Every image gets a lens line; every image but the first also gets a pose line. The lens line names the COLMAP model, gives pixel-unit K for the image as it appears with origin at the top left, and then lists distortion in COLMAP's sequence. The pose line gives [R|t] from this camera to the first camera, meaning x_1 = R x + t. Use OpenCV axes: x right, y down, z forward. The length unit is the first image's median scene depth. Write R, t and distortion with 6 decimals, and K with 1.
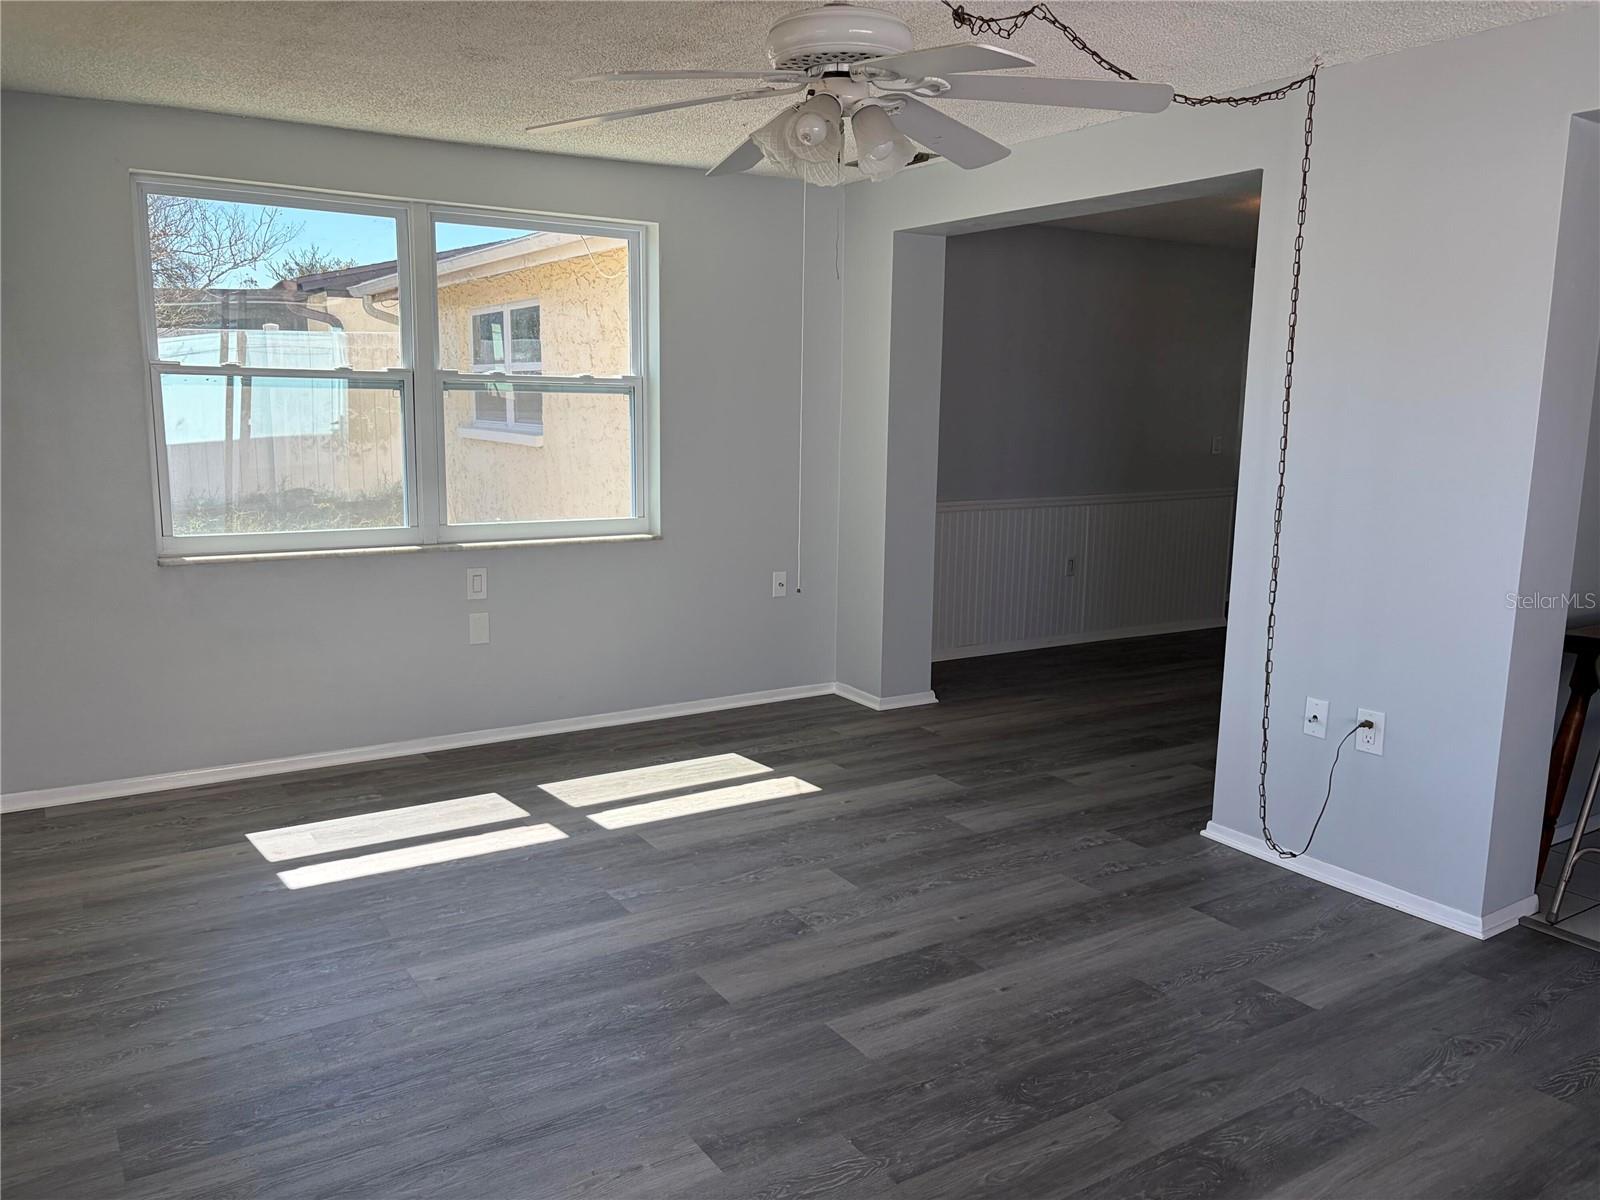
lens RADIAL K [[1211.4, 0, 801.7], [0, 1211.4, 606.2], [0, 0, 1]] dist [0.041544, -0.046609]
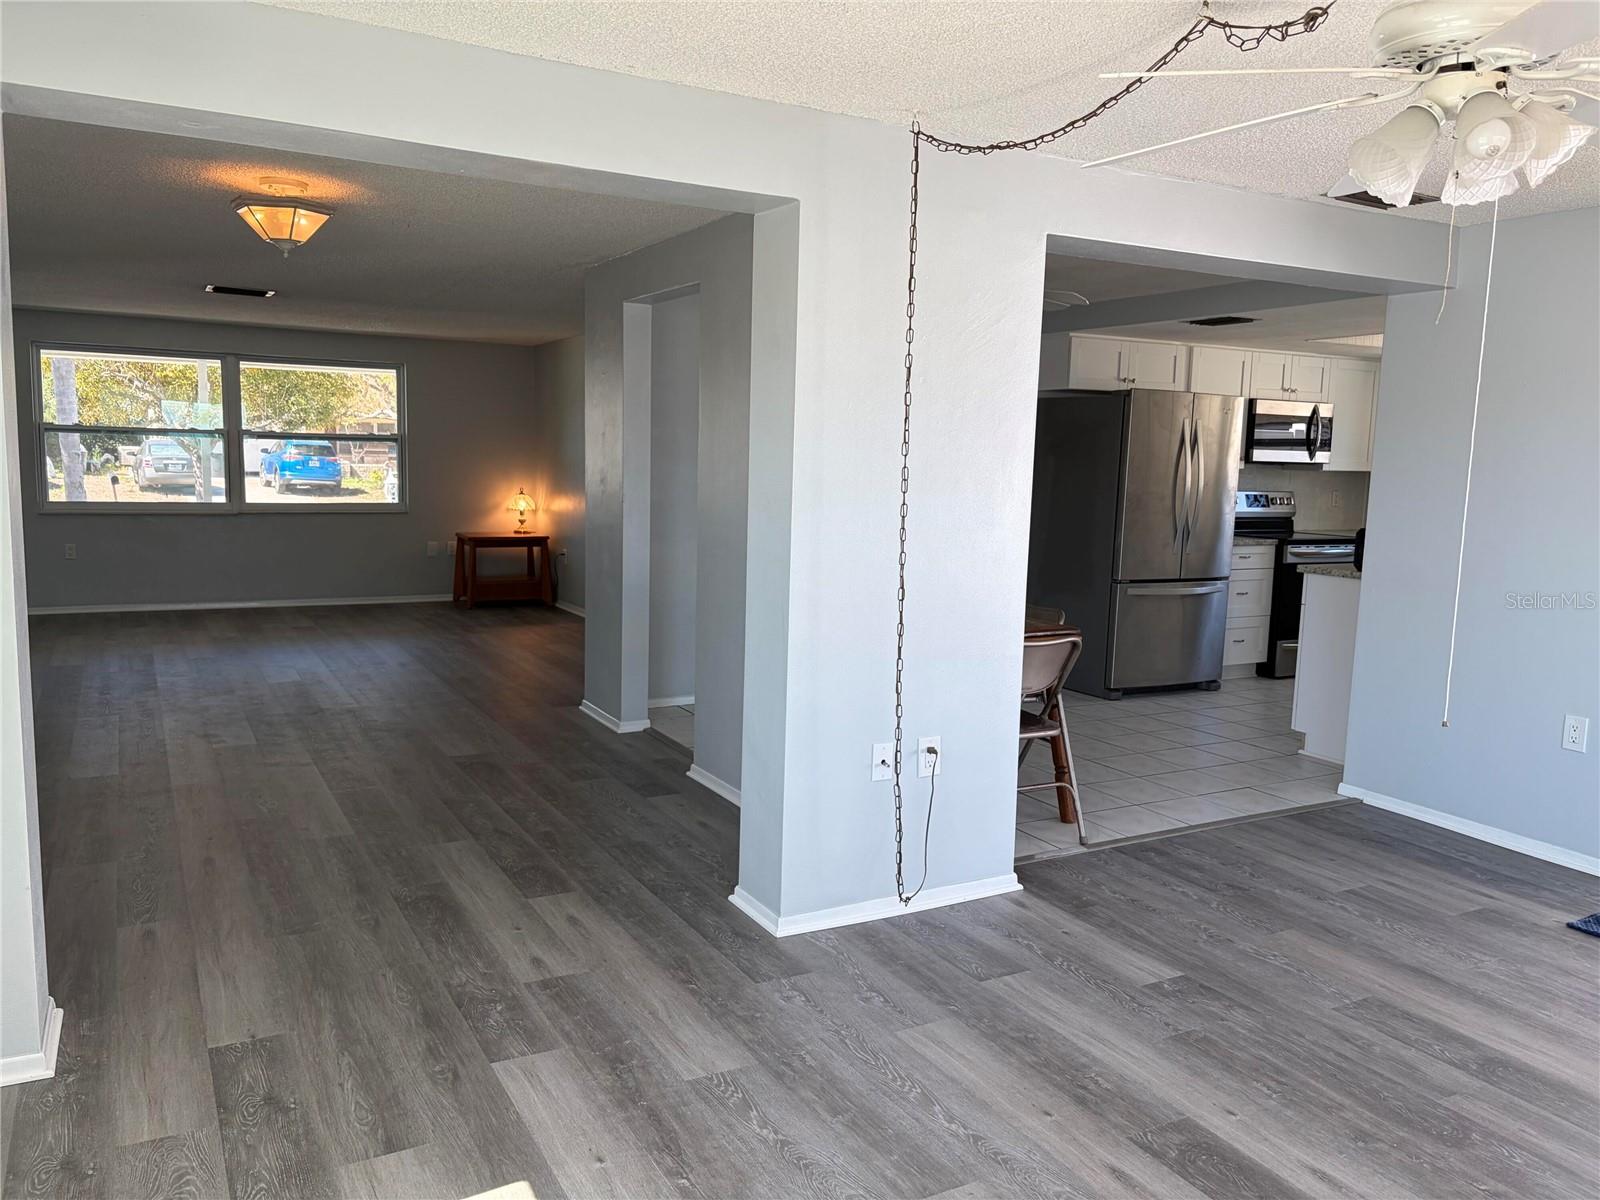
lens RADIAL K [[1211.4, 0, 813.8], [0, 1211.4, 599.5], [0, 0, 1]] dist [0.041544, -0.046609]
pose [[0.062546, -0.132229, 0.989244, -0.614656], [0.147177, 0.981570, 0.121898, -0.189152], [-0.987131, 0.137970, 0.080854, 1.041348]]
